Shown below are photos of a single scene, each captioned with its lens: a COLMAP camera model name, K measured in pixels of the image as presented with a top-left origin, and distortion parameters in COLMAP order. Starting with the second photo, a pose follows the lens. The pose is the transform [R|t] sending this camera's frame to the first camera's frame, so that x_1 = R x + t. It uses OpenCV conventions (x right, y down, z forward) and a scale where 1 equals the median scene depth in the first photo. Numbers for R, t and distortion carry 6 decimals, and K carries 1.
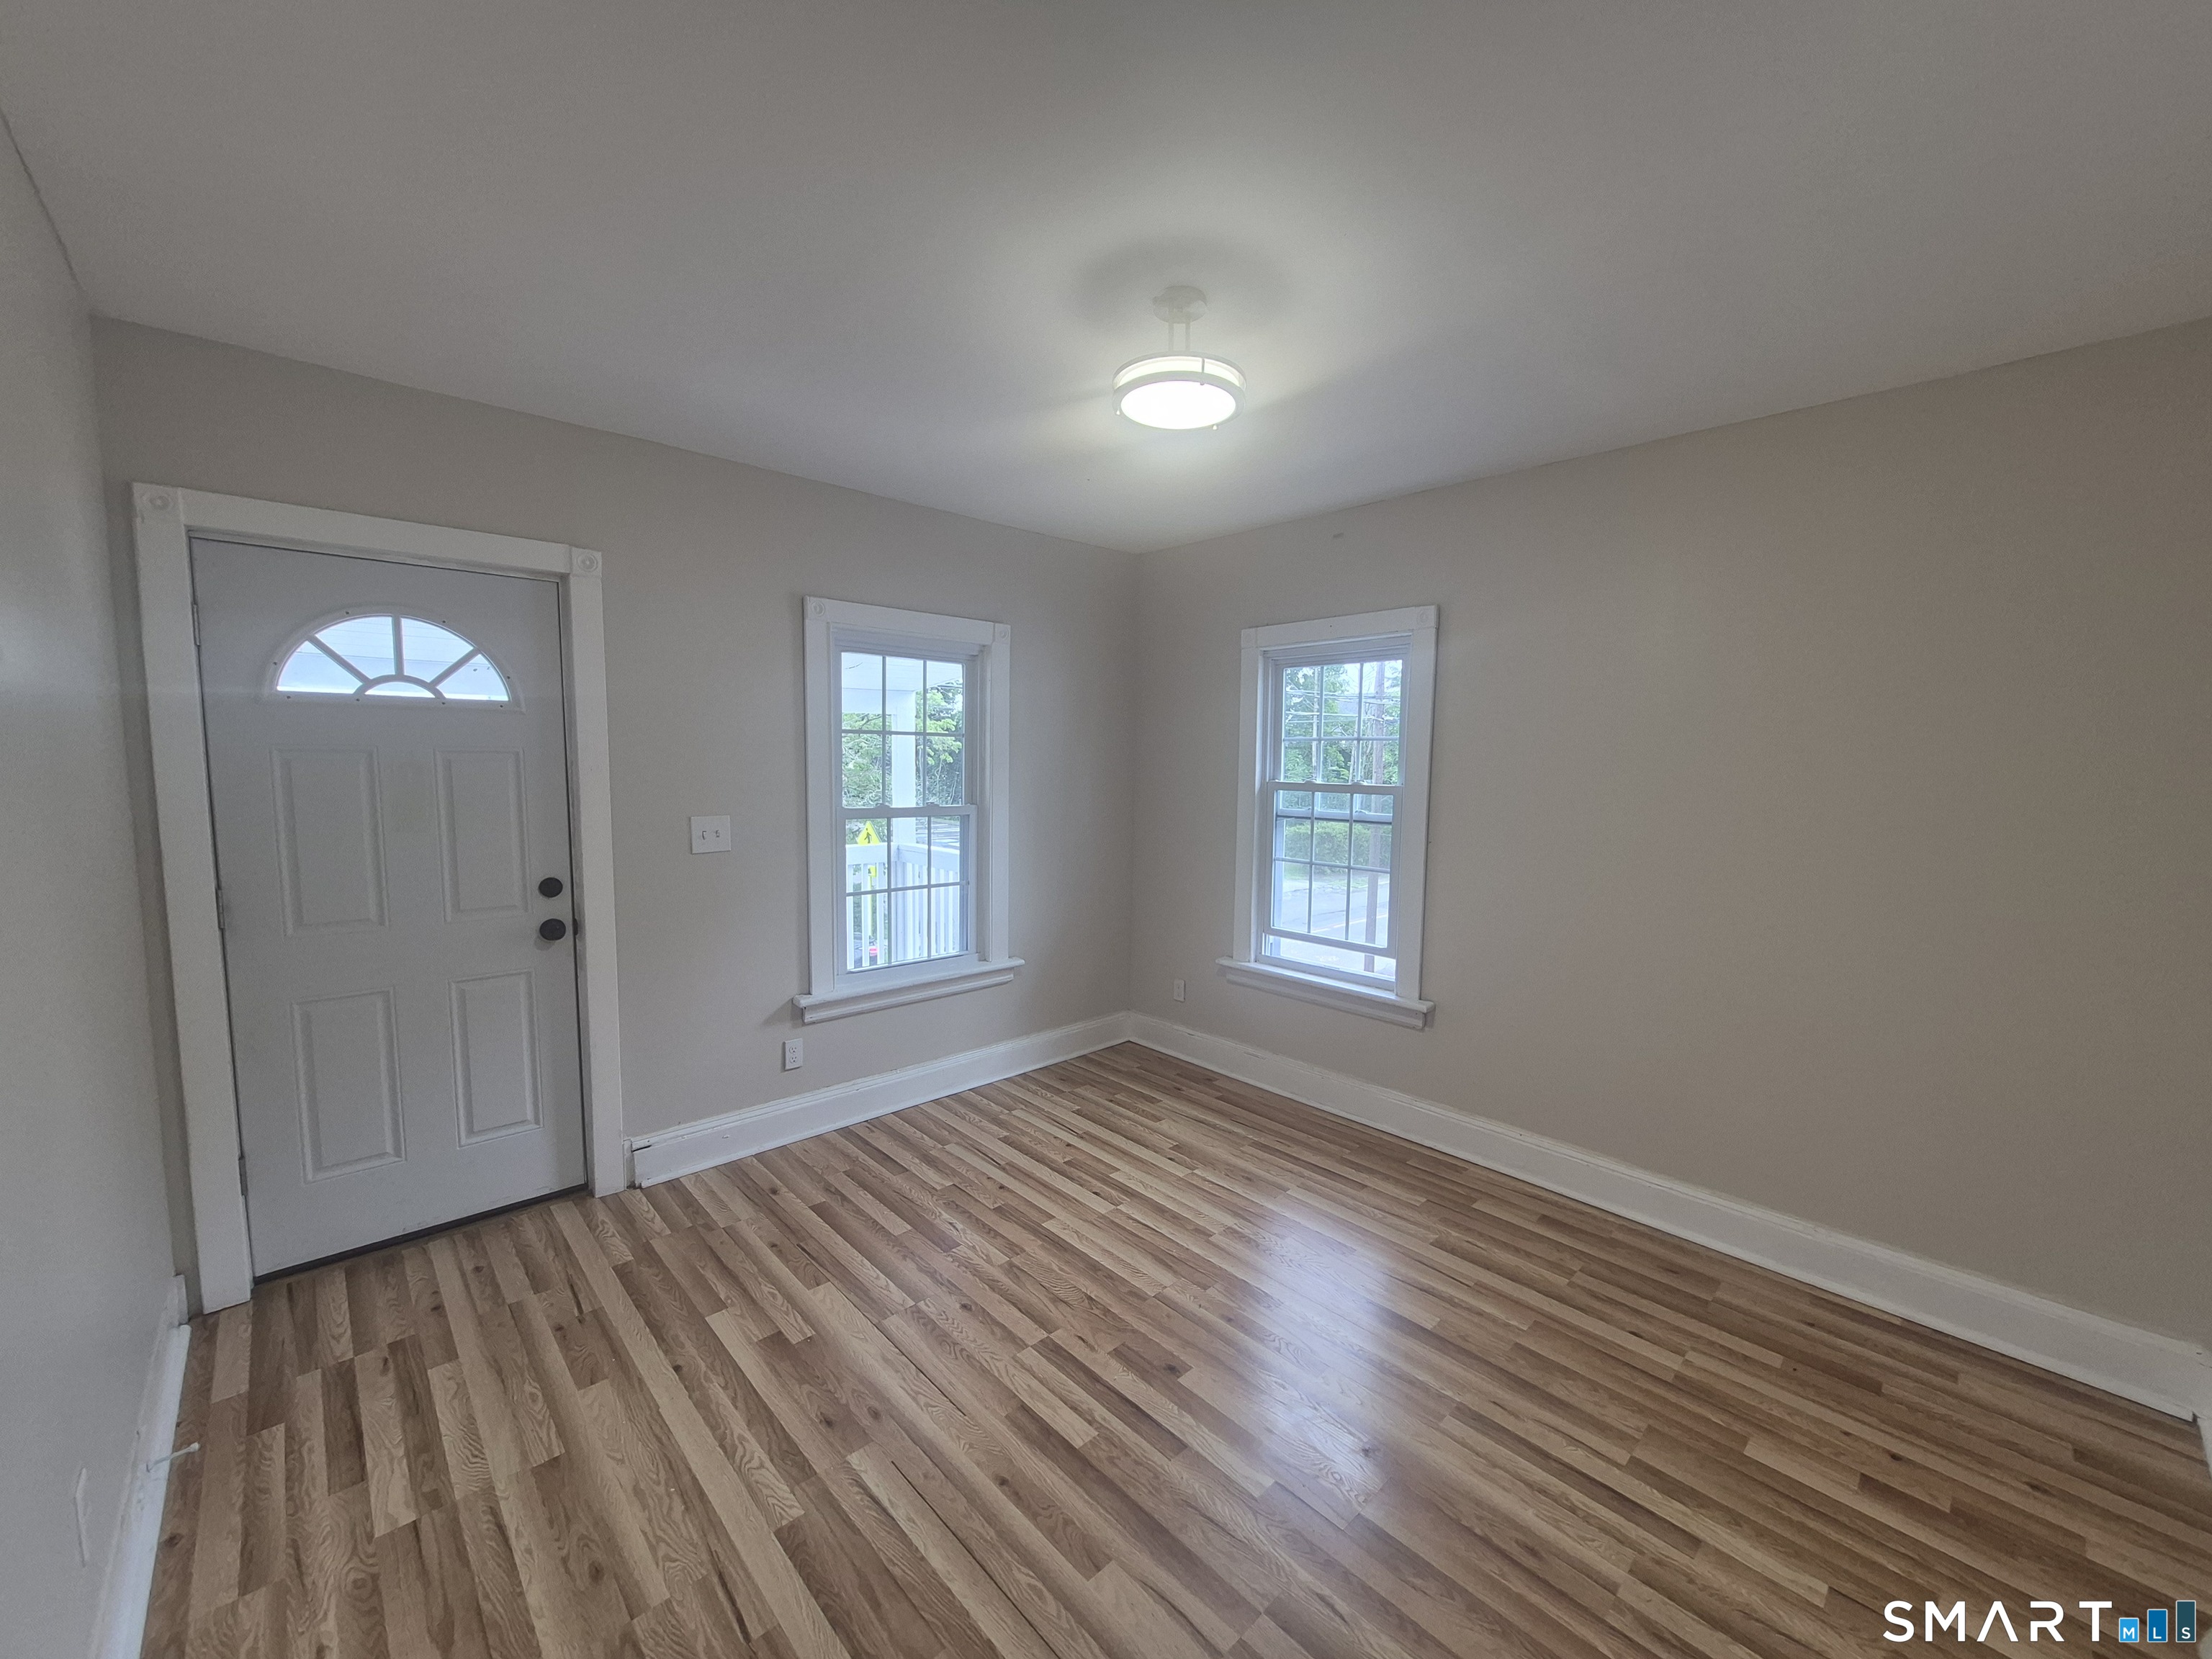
lens RADIAL K [[861.9, 0, 1130.1], [0, 861.9, 833.7], [0, 0, 1]] dist [0.001370, -0.000513]
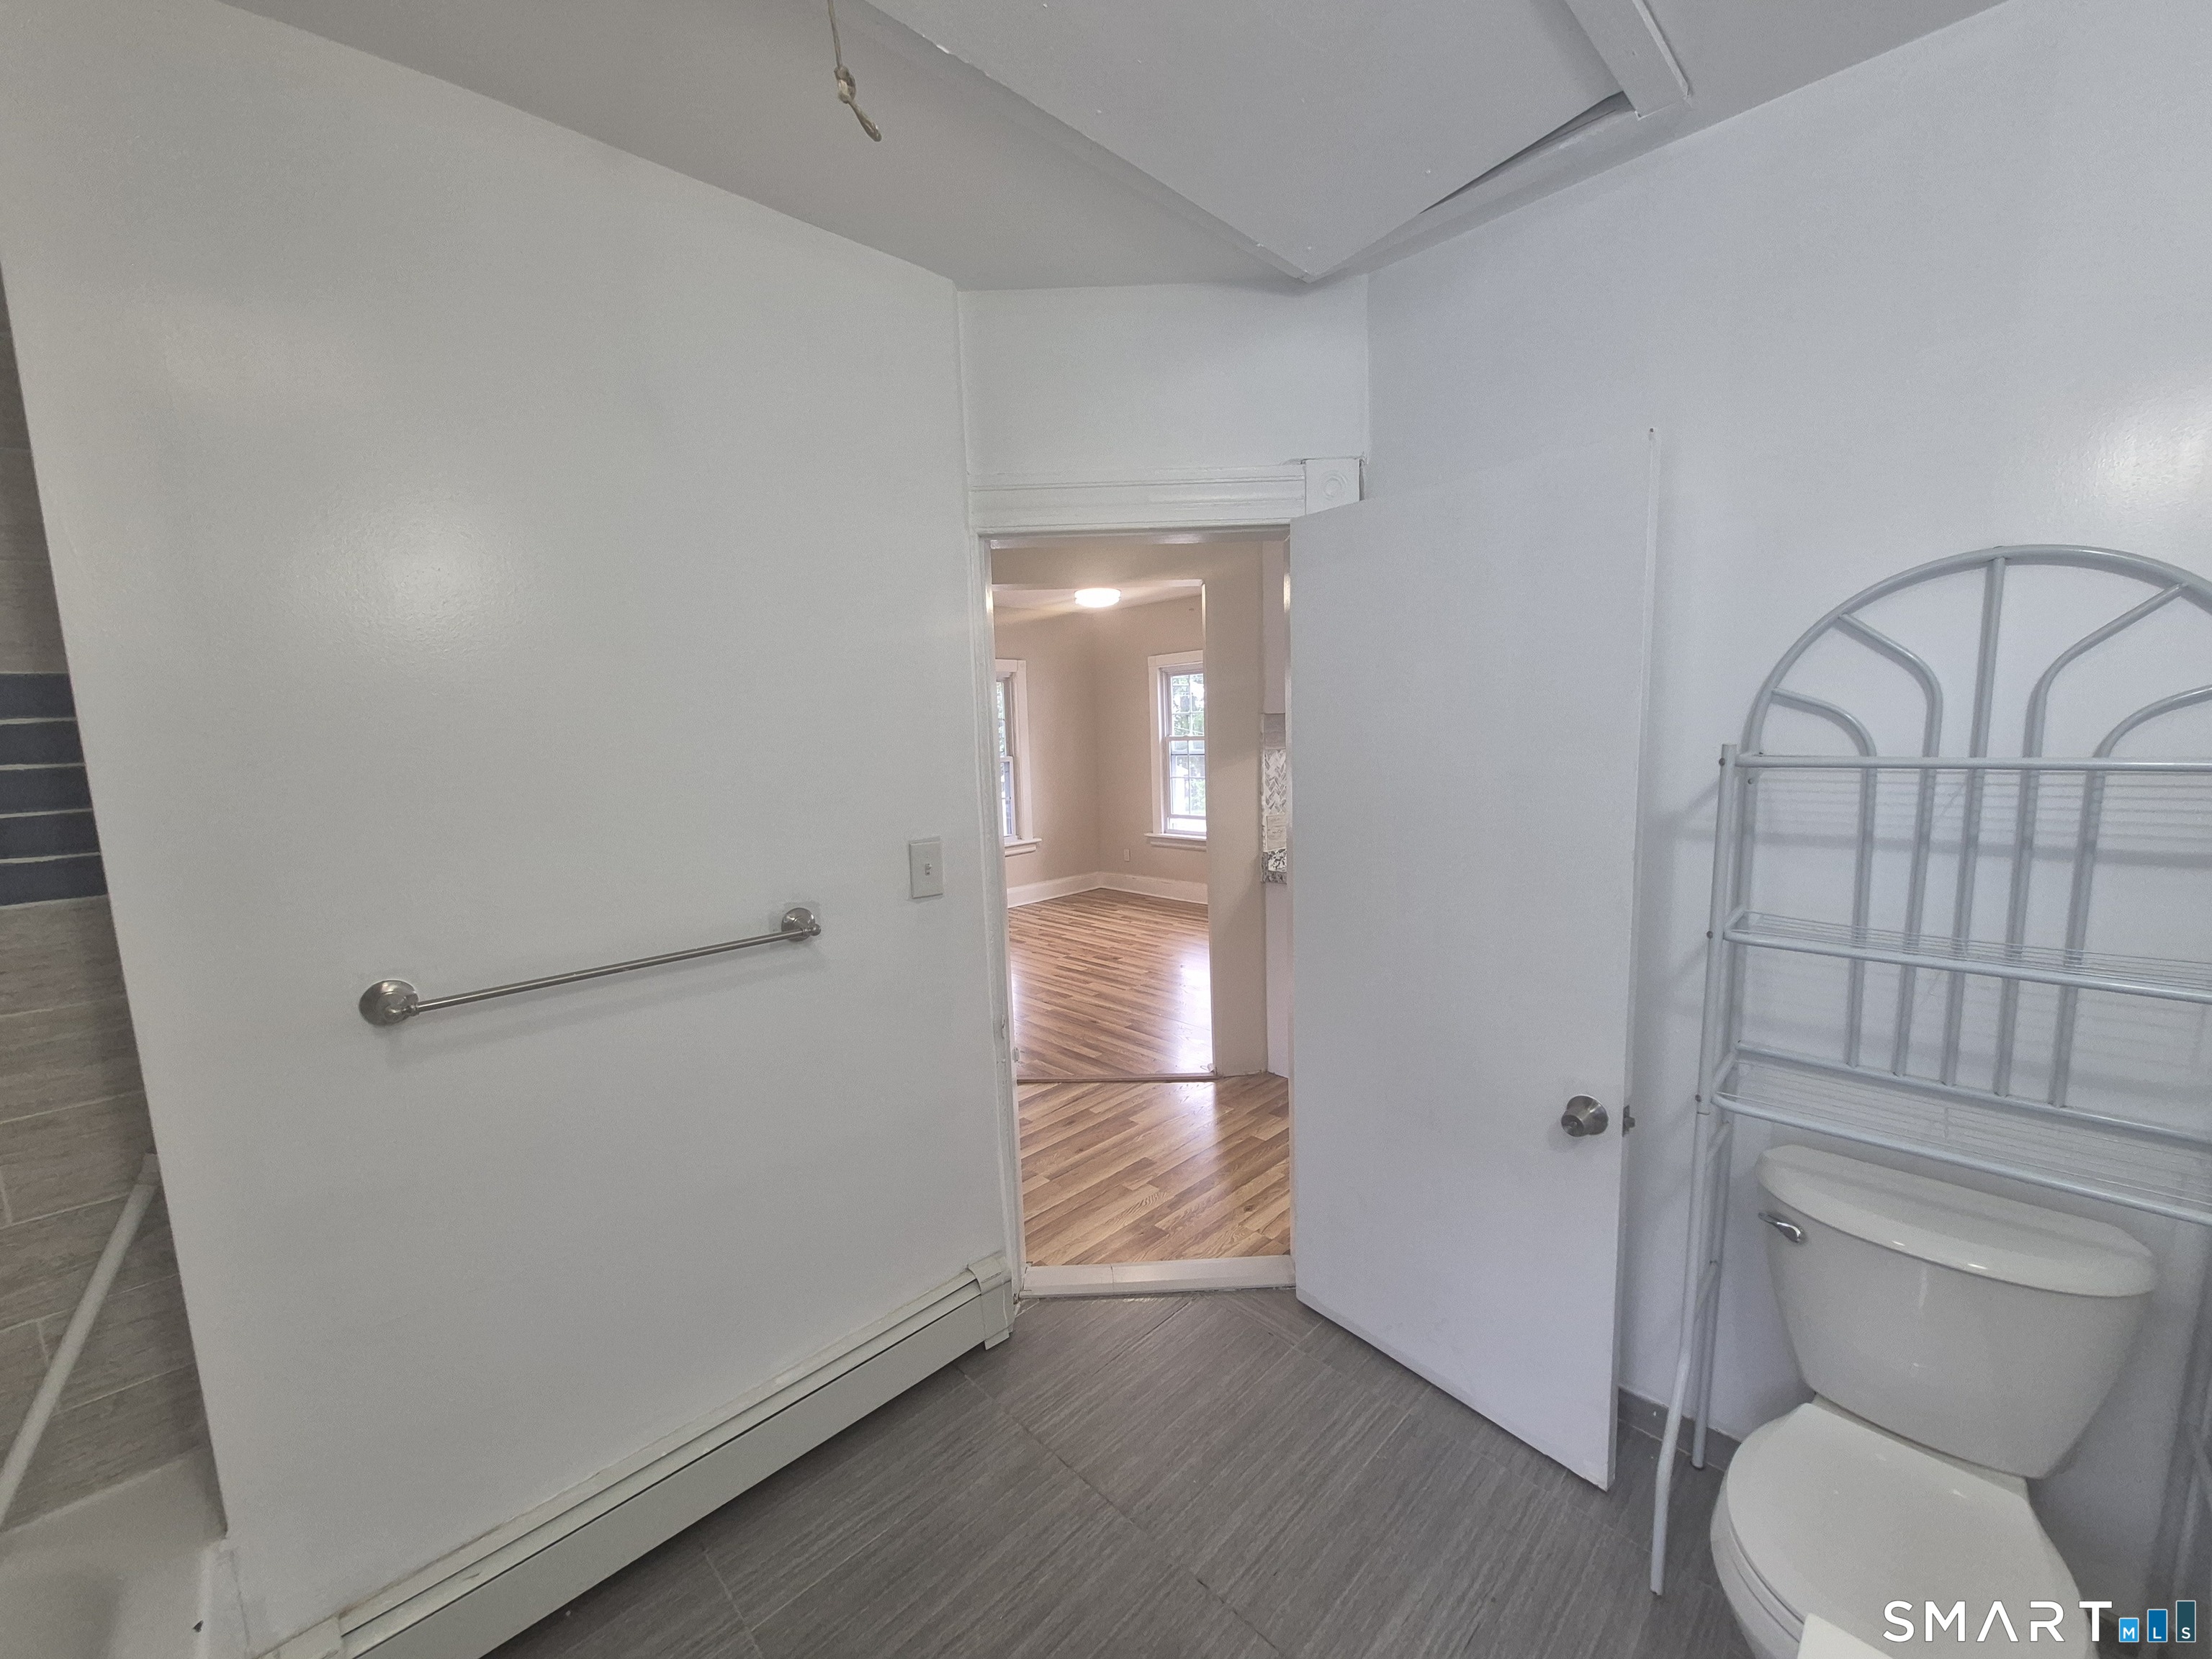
lens RADIAL K [[861.9, 0, 1130.1], [0, 861.9, 833.7], [0, 0, 1]] dist [0.001370, -0.000513]
pose [[0.998460, -0.051449, 0.020773, 0.051396], [0.050789, 0.998224, 0.031138, 0.143628], [-0.022338, -0.030035, 0.999299, -1.440970]]
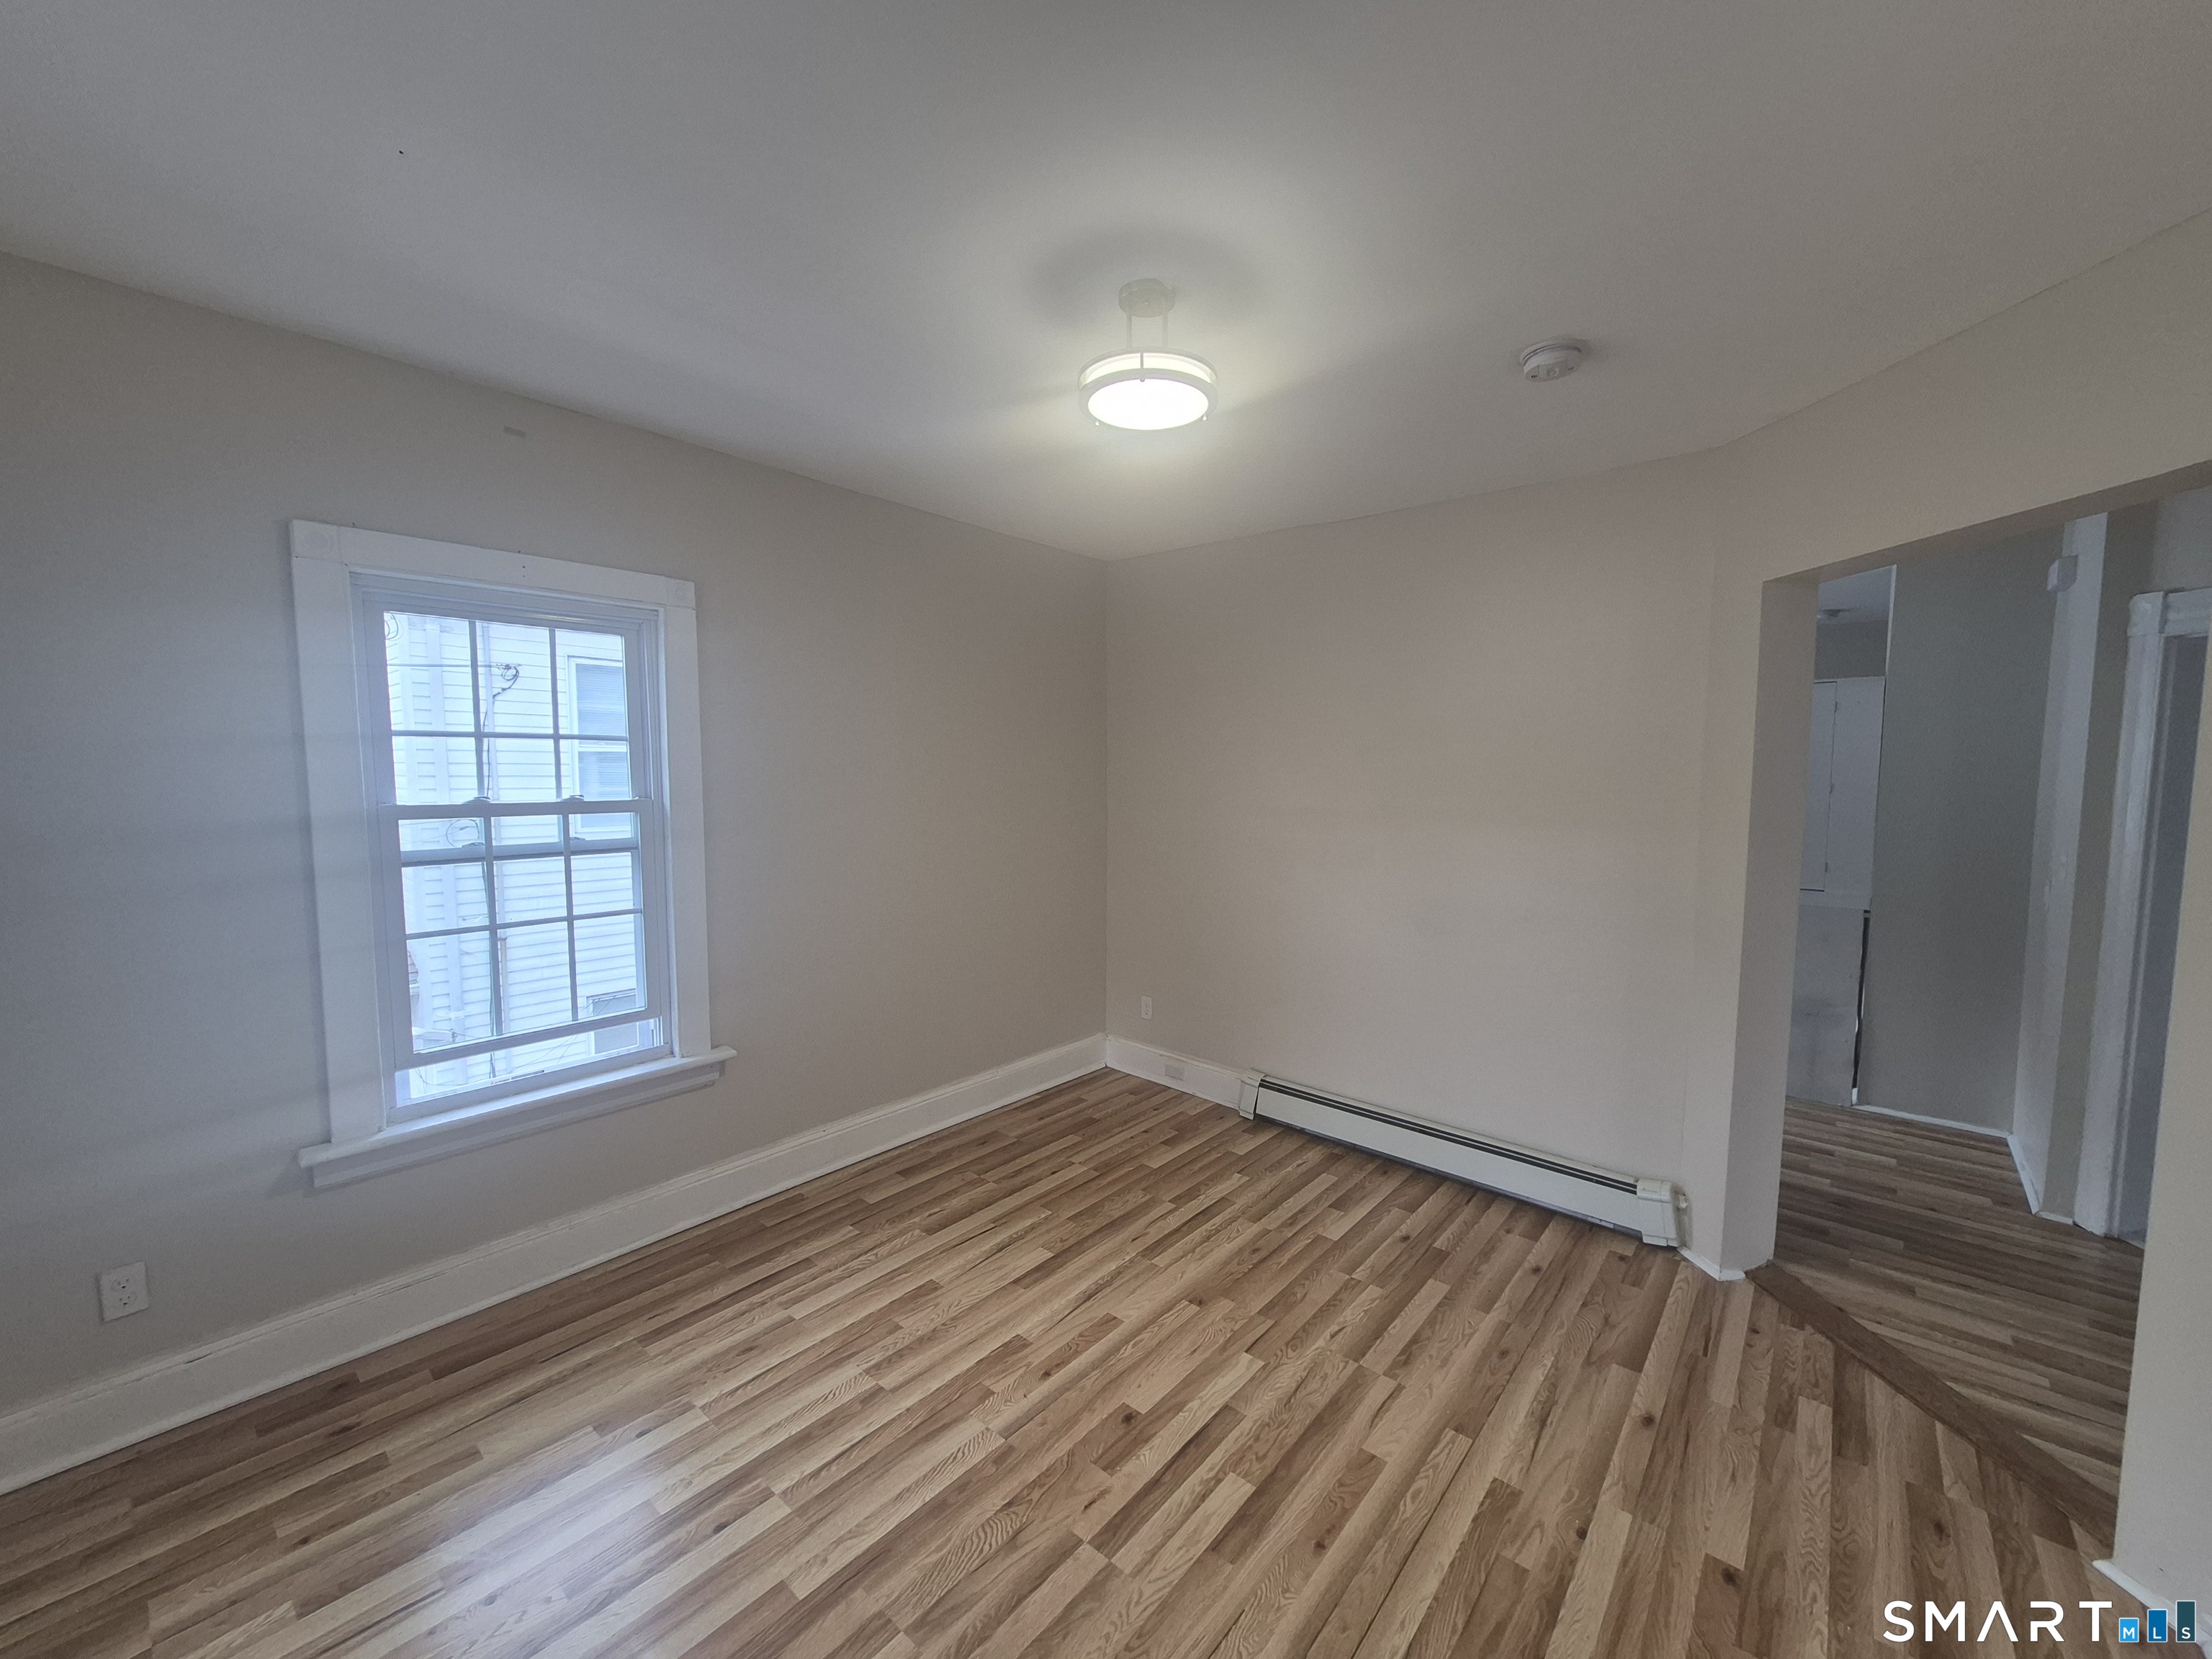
lens RADIAL K [[861.9, 0, 1130.1], [0, 861.9, 833.7], [0, 0, 1]] dist [0.001370, -0.000513]
pose [[-0.100722, -0.093352, 0.990525, -0.737320], [0.082640, 0.991363, 0.101834, -0.097959], [-0.991477, 0.092114, -0.092137, 0.914116]]
